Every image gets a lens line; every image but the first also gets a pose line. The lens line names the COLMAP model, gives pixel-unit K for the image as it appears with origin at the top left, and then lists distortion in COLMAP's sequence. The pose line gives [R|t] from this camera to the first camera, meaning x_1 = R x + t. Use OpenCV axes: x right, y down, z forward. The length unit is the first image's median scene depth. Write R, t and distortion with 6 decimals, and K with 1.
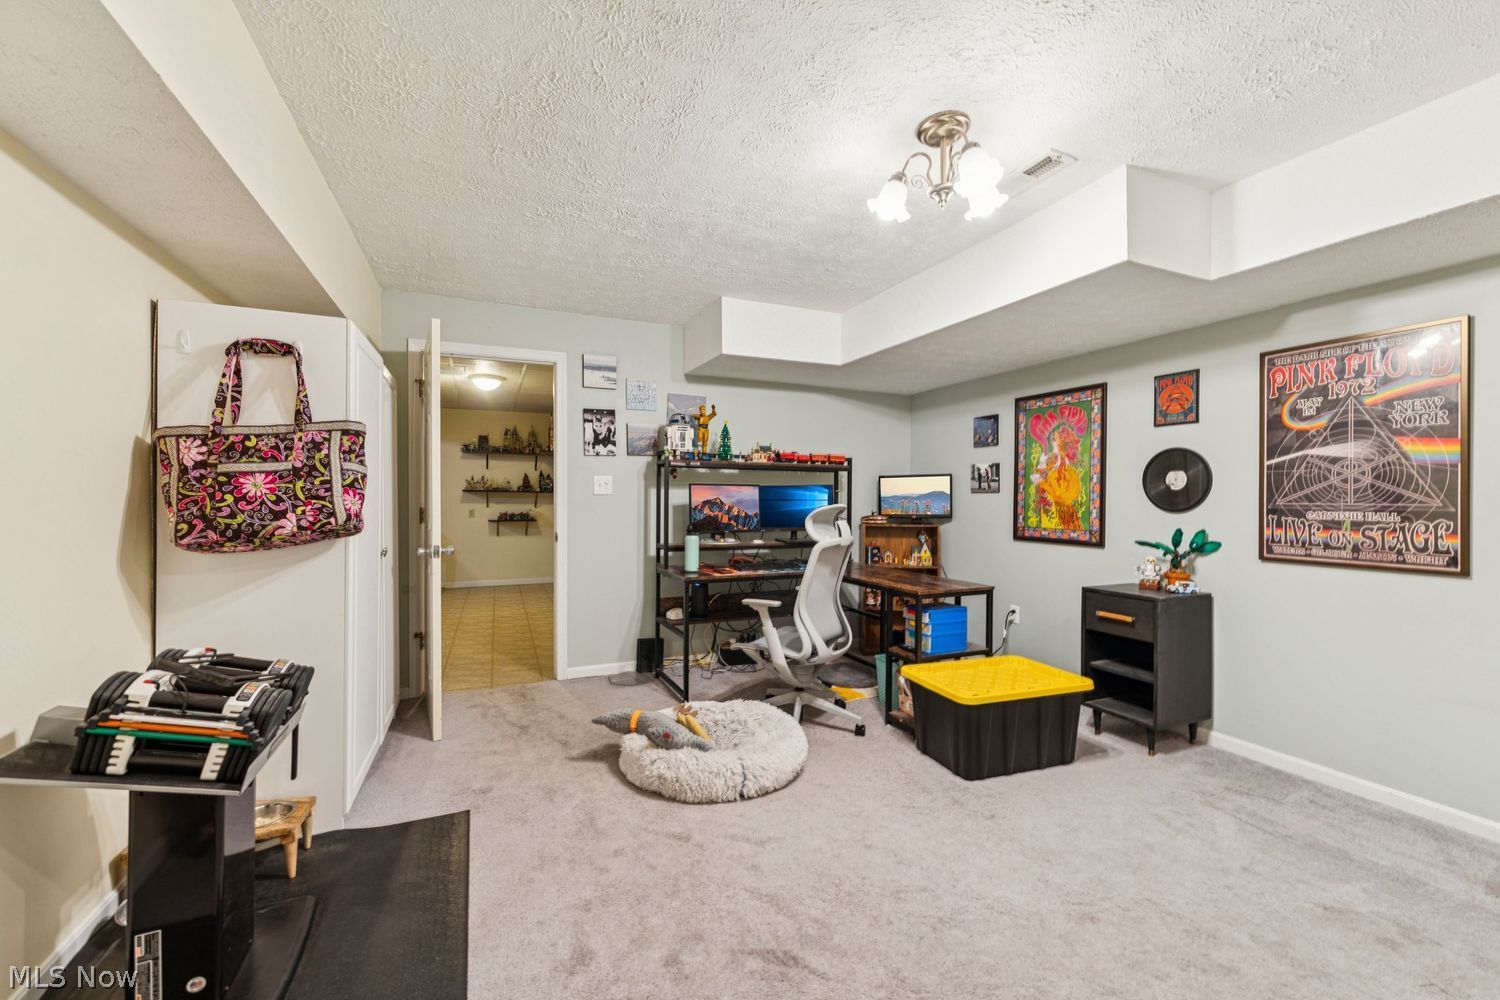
lens RADIAL K [[601.5, 0, 749.6], [0, 601.5, 496.7], [0, 0, 1]] dist [0.007452, -0.000979]
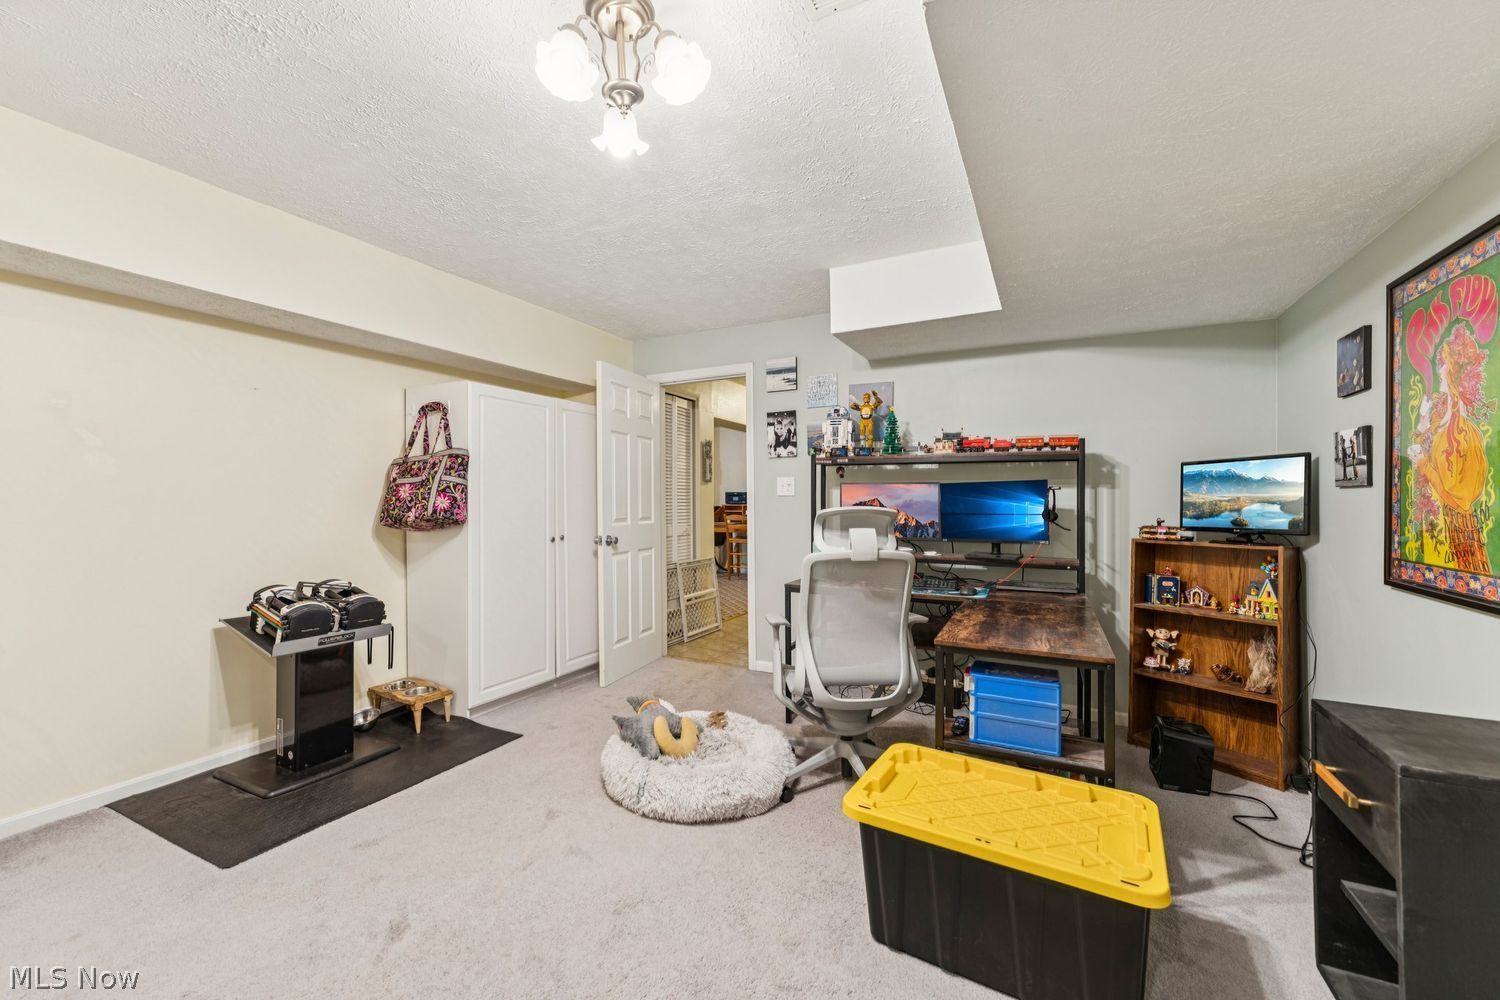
lens RADIAL K [[601.5, 0, 745.7], [0, 601.5, 501.6], [0, 0, 1]] dist [0.007452, -0.000979]
pose [[0.628065, 0.000431, -0.778161, 0.501561], [0.002004, 0.999996, 0.002172, 0.003610], [0.778158, -0.002923, 0.628061, 0.319167]]
